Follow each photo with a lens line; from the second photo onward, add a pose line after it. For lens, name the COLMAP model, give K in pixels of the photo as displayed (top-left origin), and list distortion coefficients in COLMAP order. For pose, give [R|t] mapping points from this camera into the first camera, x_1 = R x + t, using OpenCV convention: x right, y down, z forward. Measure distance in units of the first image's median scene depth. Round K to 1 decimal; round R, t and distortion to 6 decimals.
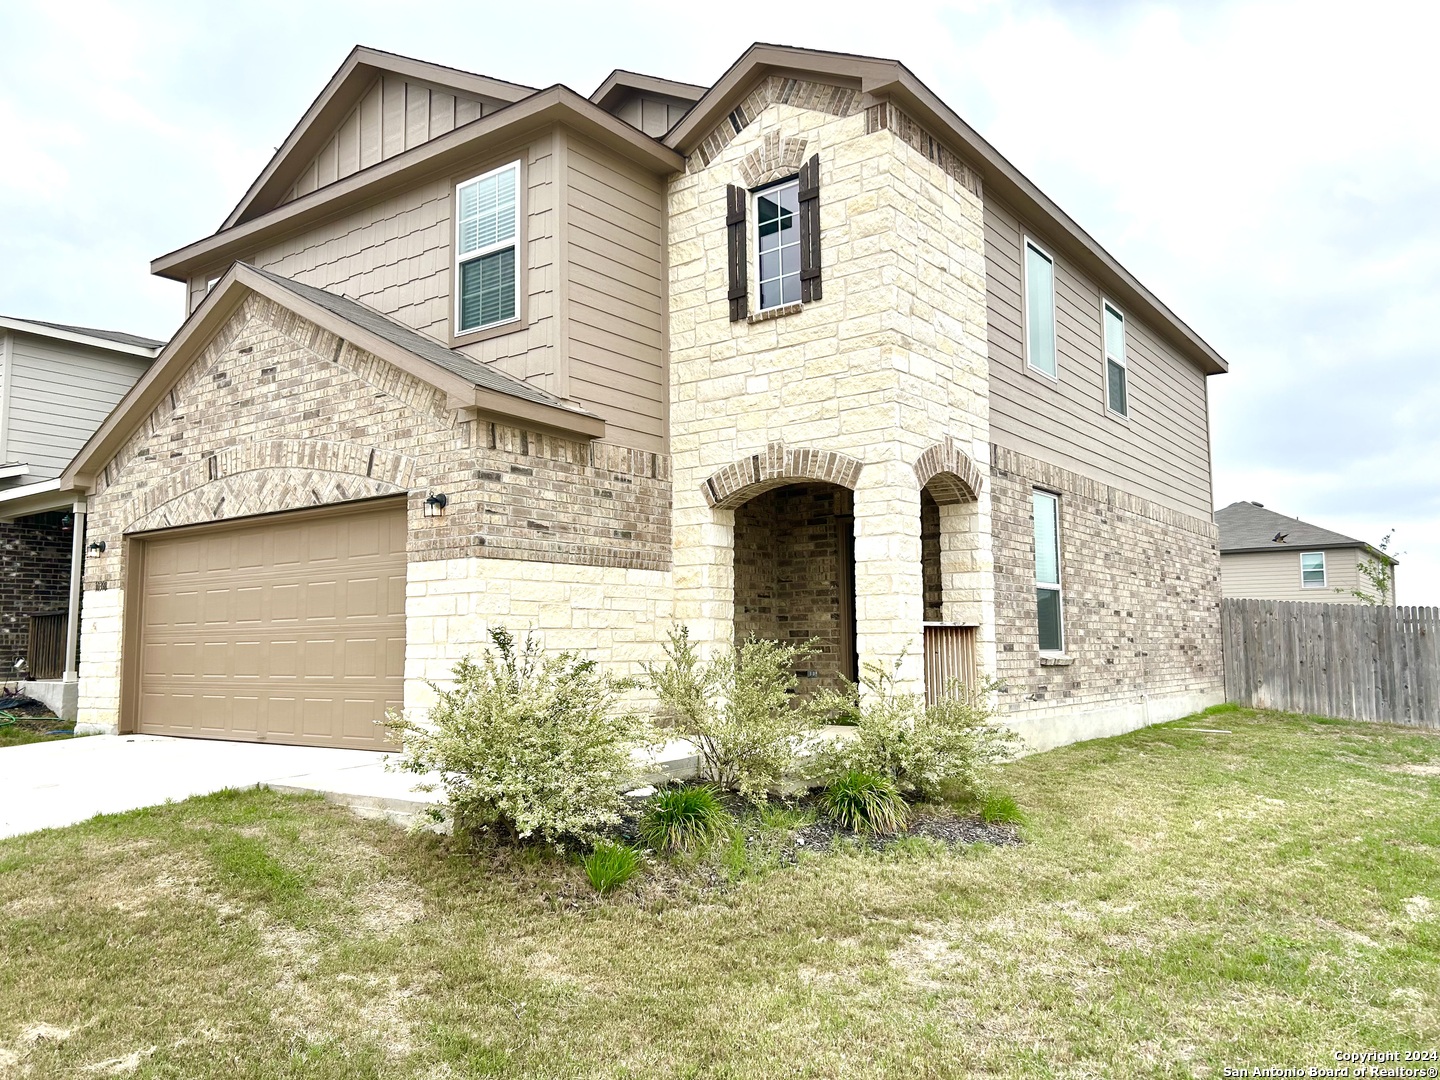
lens RADIAL K [[1081.2, 0, 725.3], [0, 1081.2, 547.7], [0, 0, 1]] dist [0.012013, -0.025265]
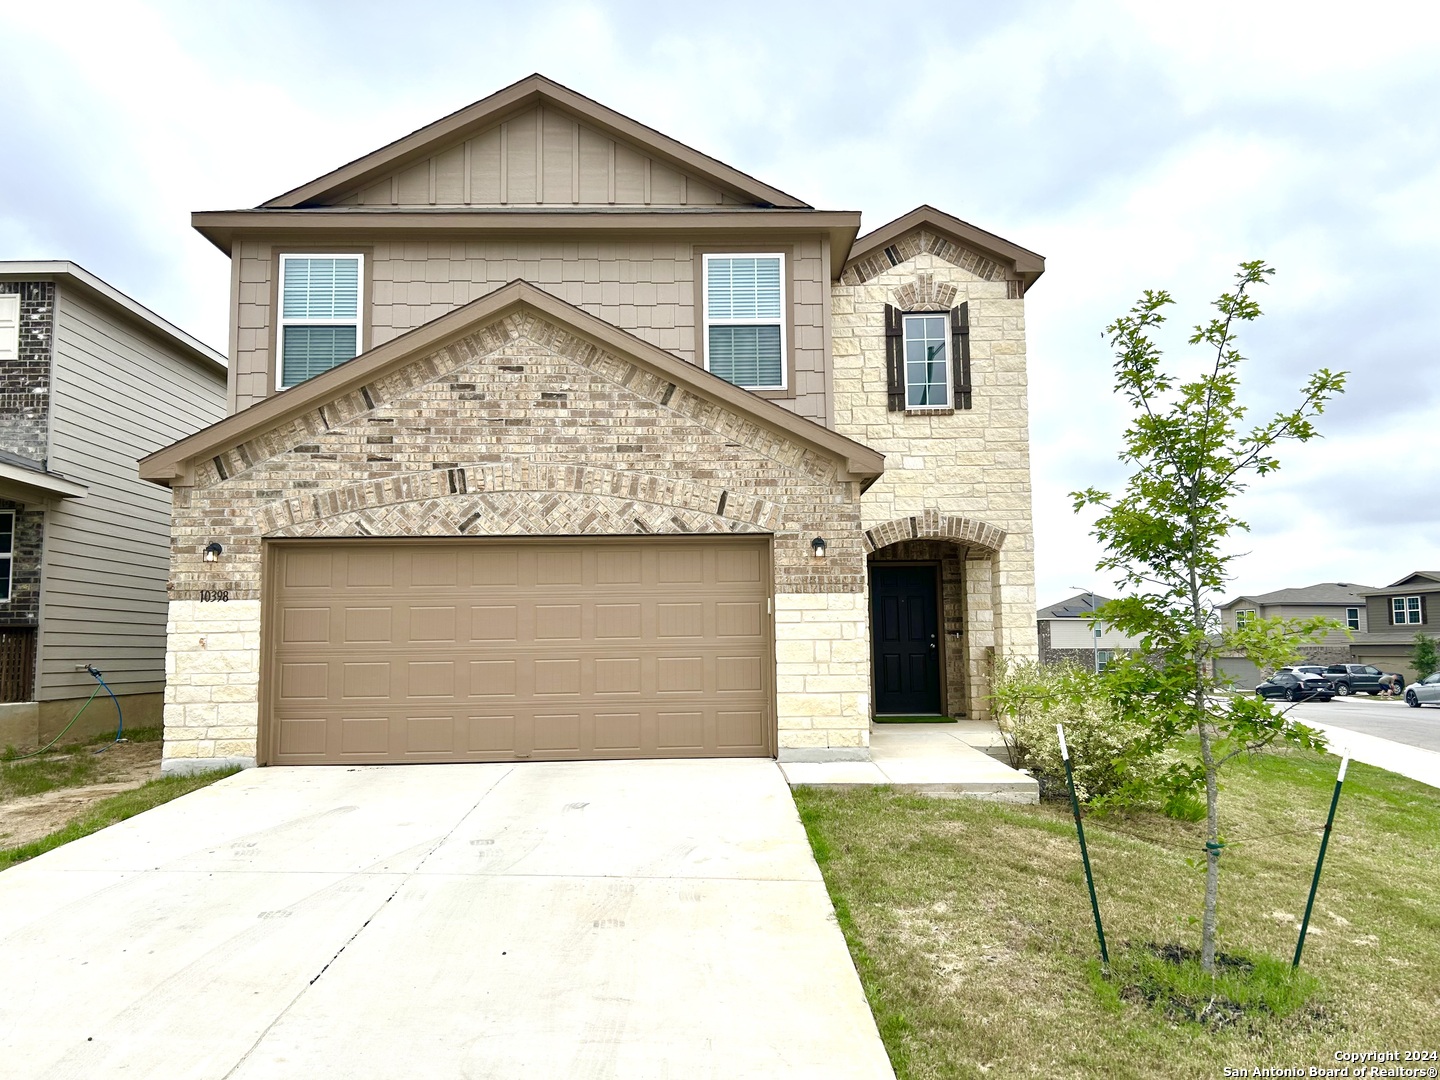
lens RADIAL K [[1081.2, 0, 725.9], [0, 1081.2, 536.5], [0, 0, 1]] dist [0.012013, -0.025265]
pose [[0.798749, 0.065137, 0.598128, -0.933189], [-0.054263, 0.997870, -0.036206, -0.002226], [-0.599212, -0.003537, 0.800582, 0.086227]]
